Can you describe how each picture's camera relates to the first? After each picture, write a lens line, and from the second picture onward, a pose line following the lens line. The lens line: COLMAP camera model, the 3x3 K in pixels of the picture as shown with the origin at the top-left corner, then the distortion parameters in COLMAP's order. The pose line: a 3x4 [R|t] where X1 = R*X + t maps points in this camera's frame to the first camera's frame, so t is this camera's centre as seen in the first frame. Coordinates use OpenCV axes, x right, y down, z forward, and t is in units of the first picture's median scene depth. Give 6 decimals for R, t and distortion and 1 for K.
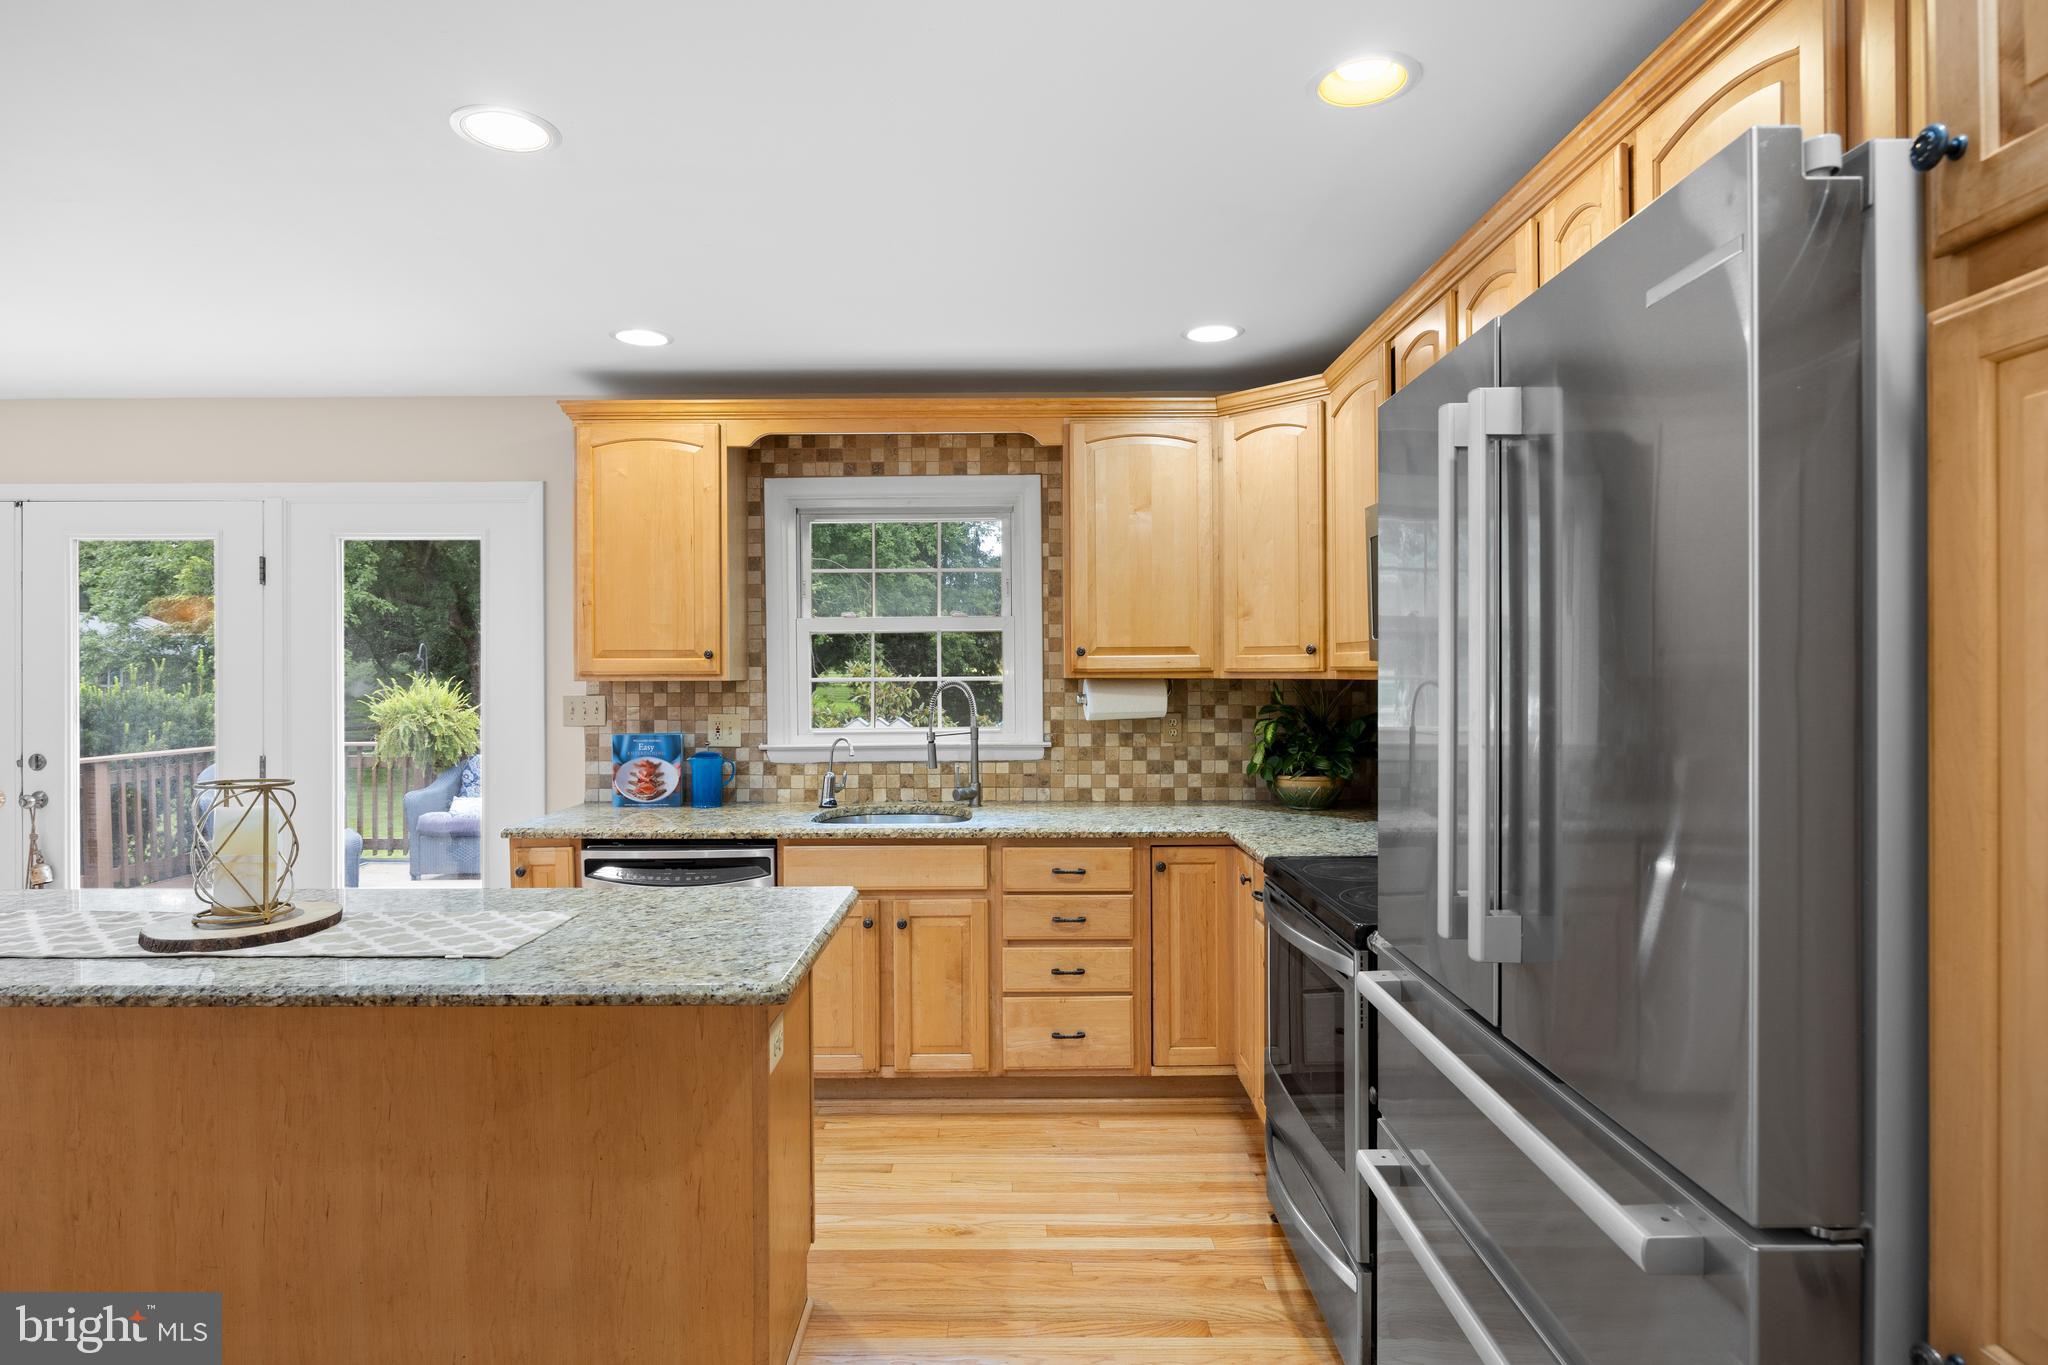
lens RADIAL K [[1082.7, 0, 1024.6], [0, 1082.7, 674.9], [0, 0, 1]] dist [-0.005365, -0.001217]
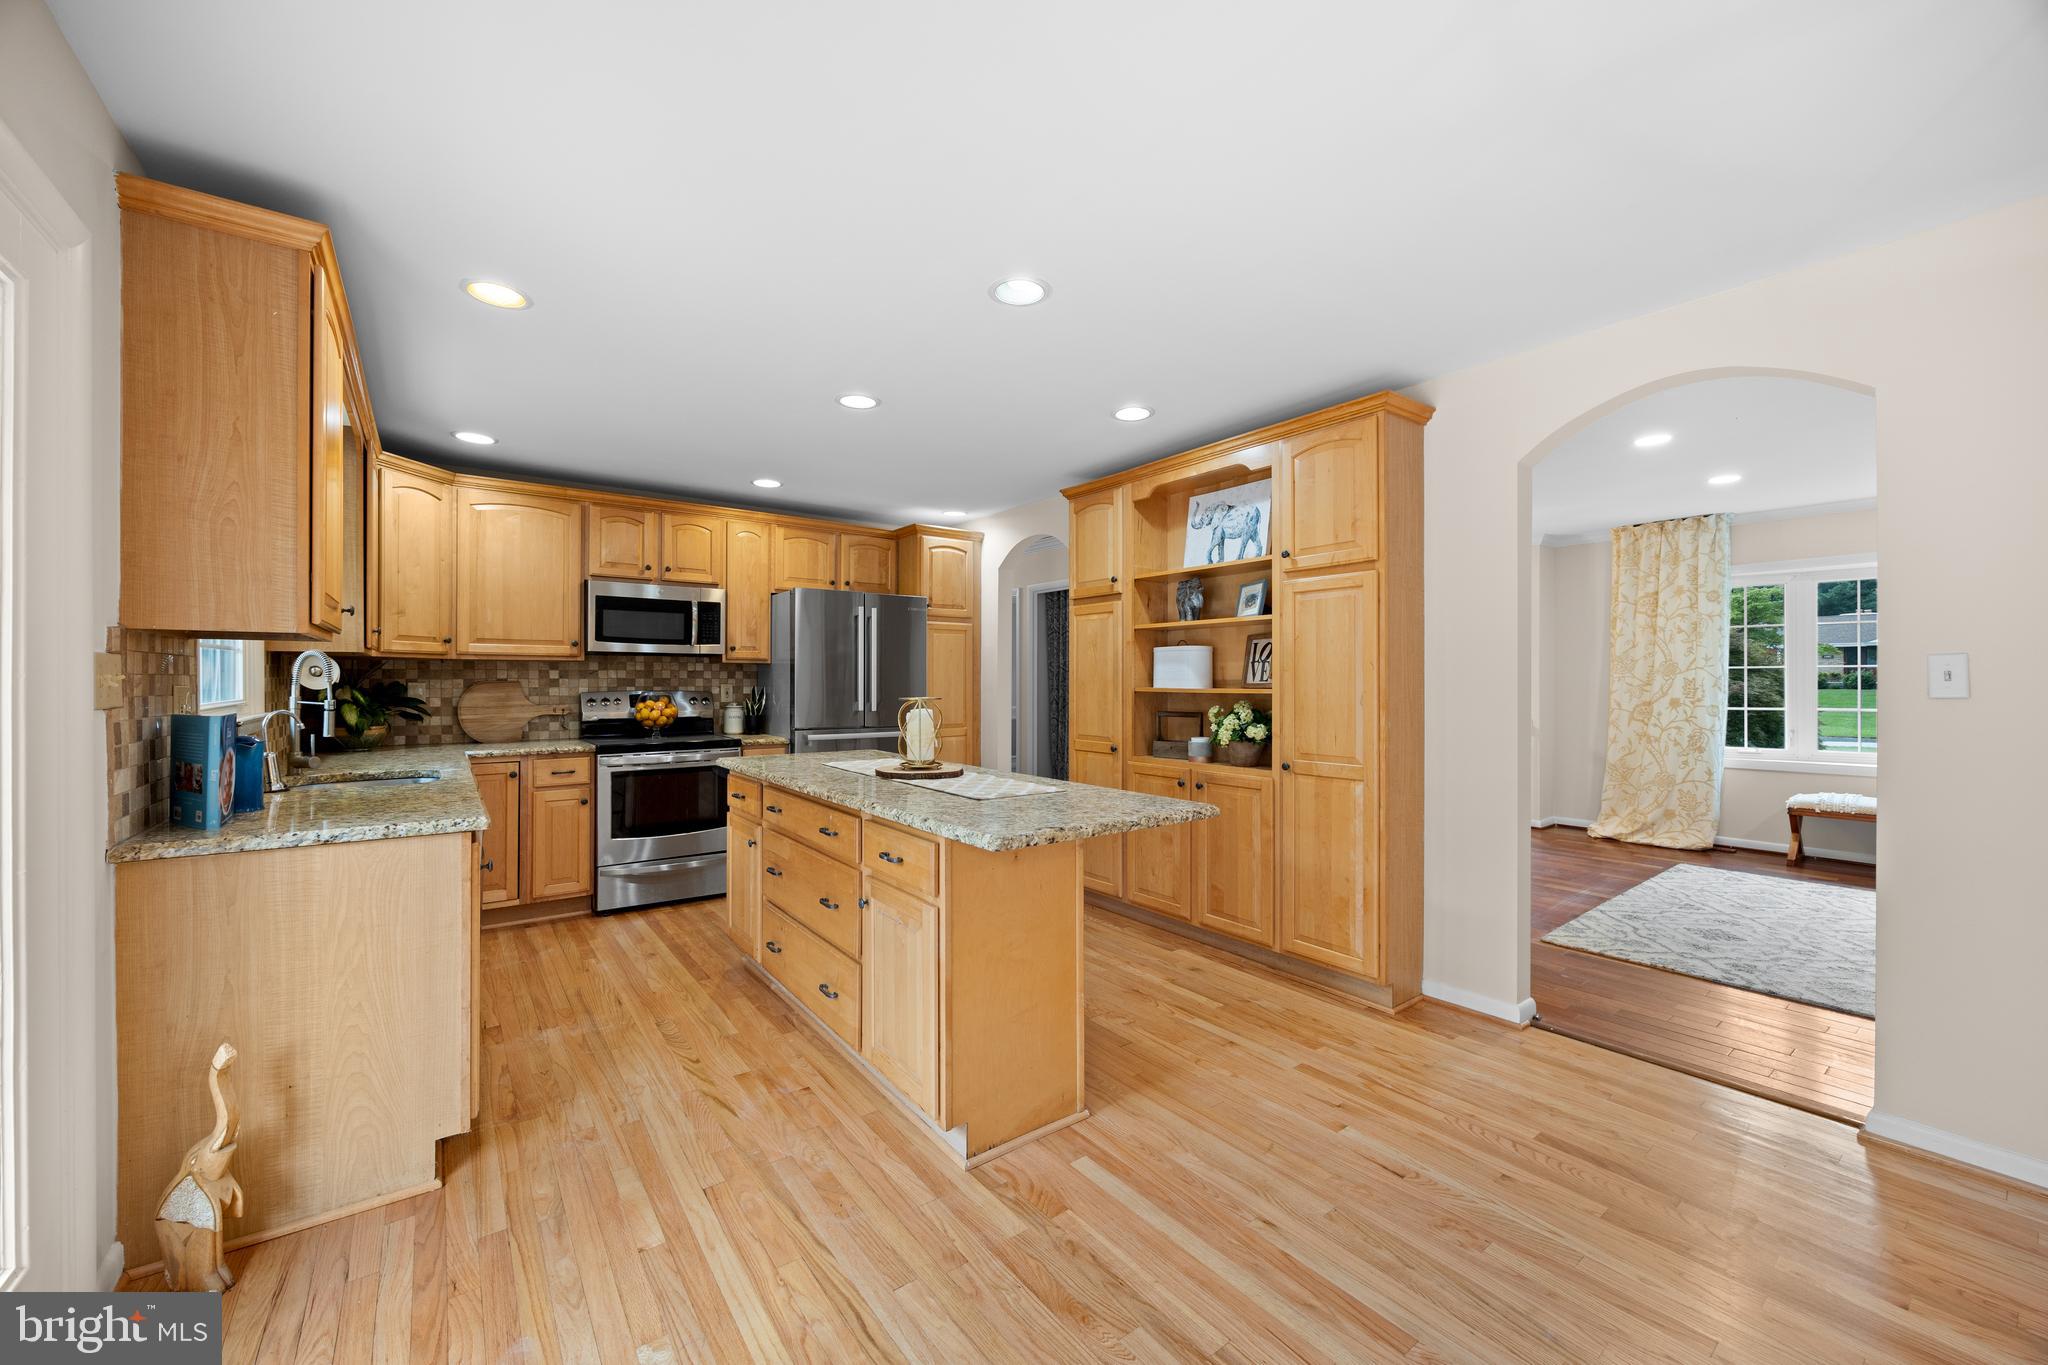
lens RADIAL K [[780.6, 0, 1016.1], [0, 780.6, 679.5], [0, 0, 1]] dist [-0.002213, 0.000356]
pose [[-0.593623, 0.005074, 0.804727, -1.005412], [0.004116, 0.999986, -0.003269, 0.035970], [-0.804733, 0.001372, -0.593636, 0.867680]]
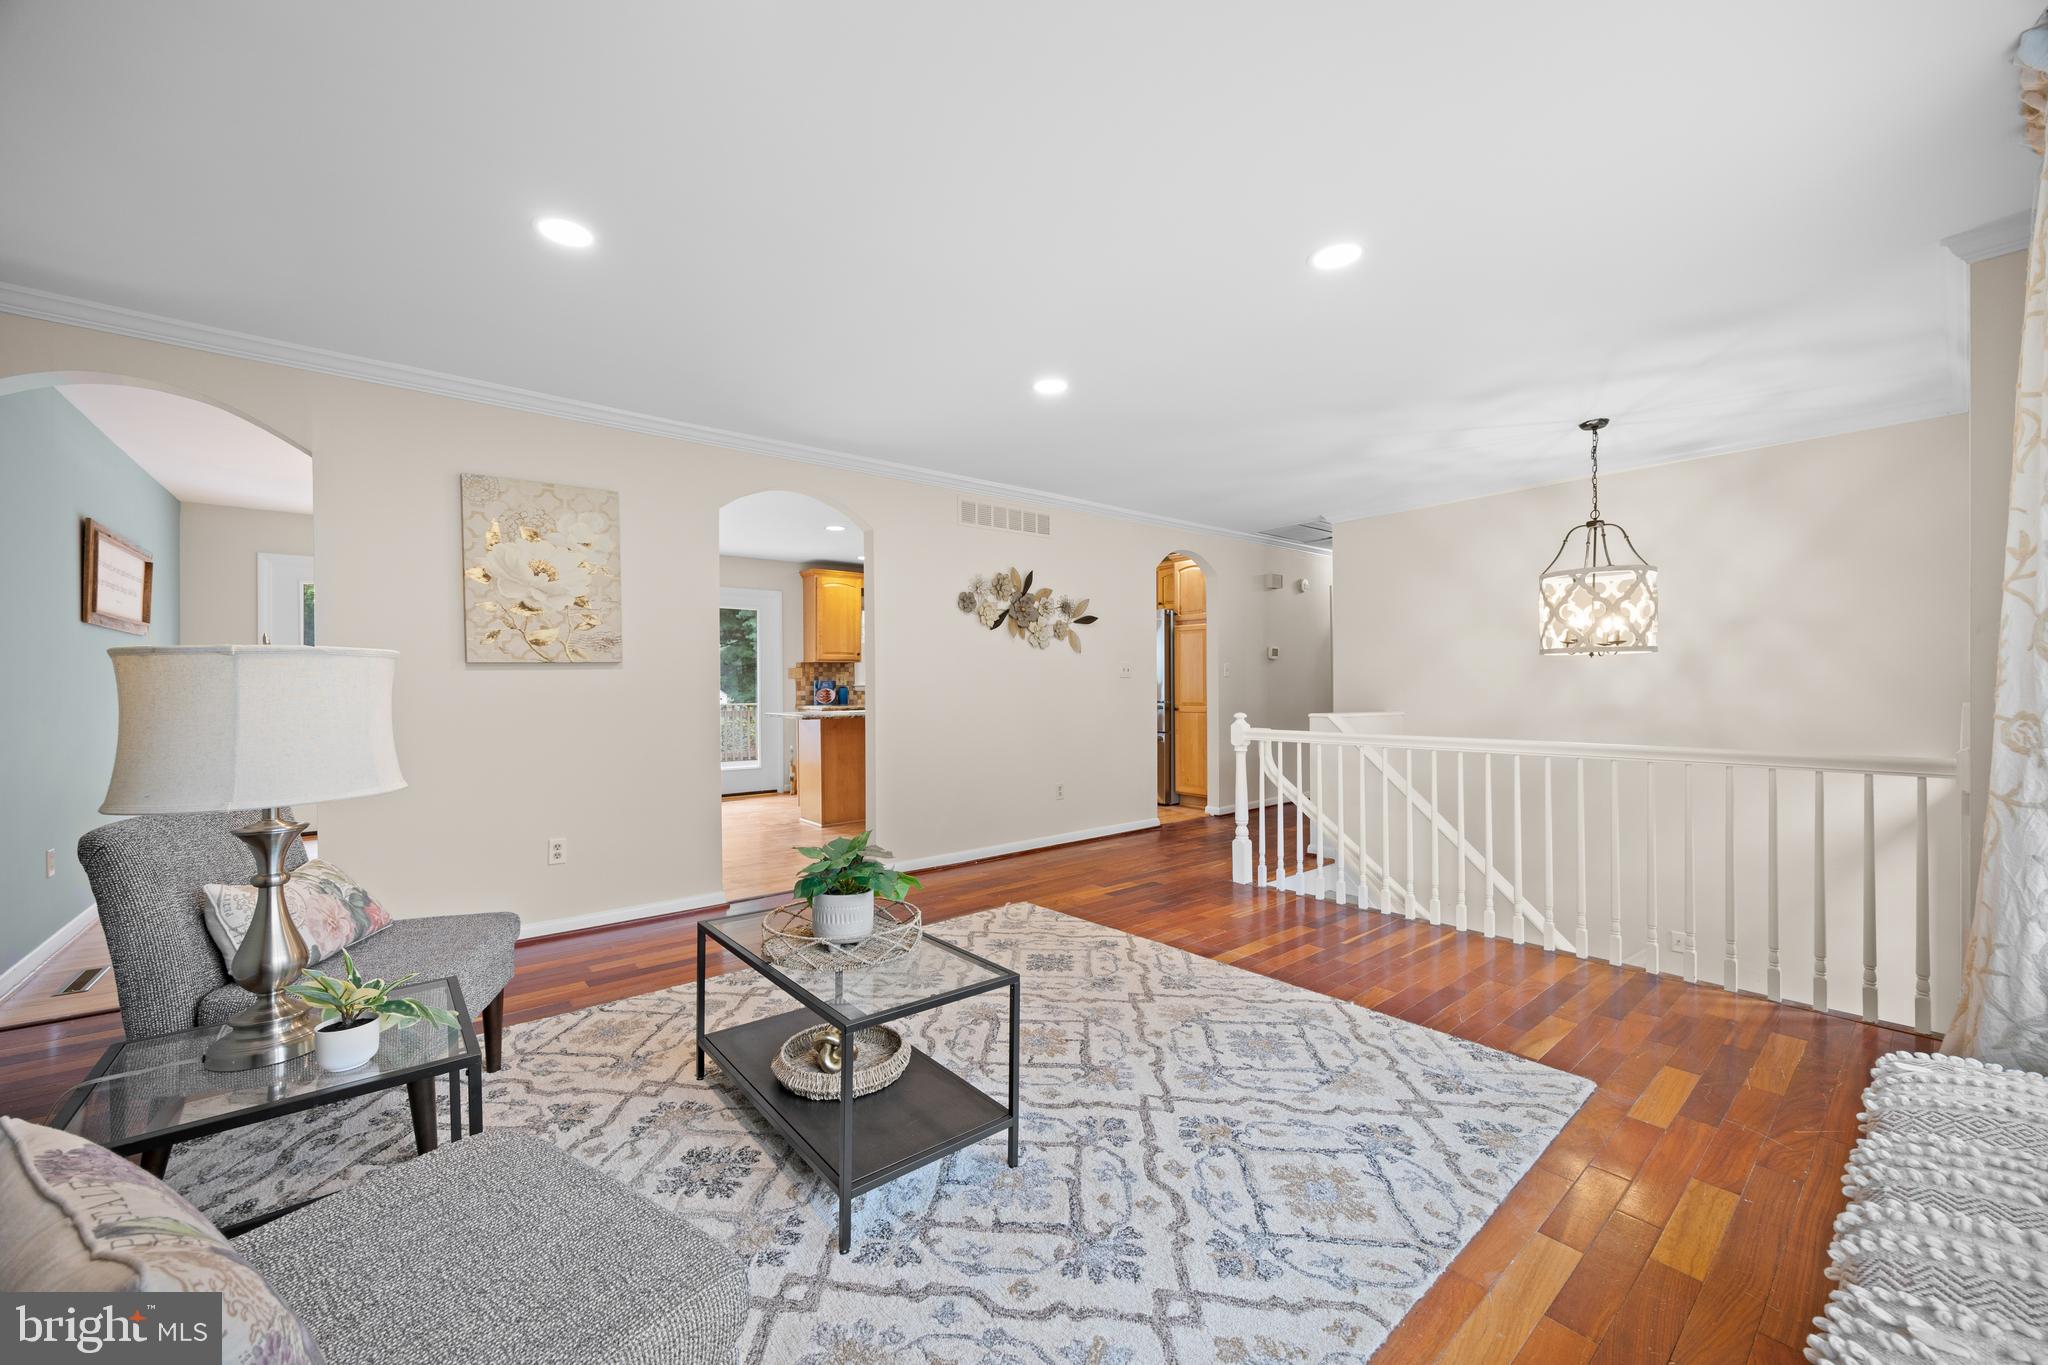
lens RADIAL K [[786.2, 0, 1024.3], [0, 786.2, 680.5], [0, 0, 1]] dist [0.000720, 0.000023]
pose [[0.768868, 0.000738, 0.639407, -1.278101], [0.004026, 0.999974, -0.005995, 0.067966], [-0.639395, 0.007184, 0.768845, -0.988743]]
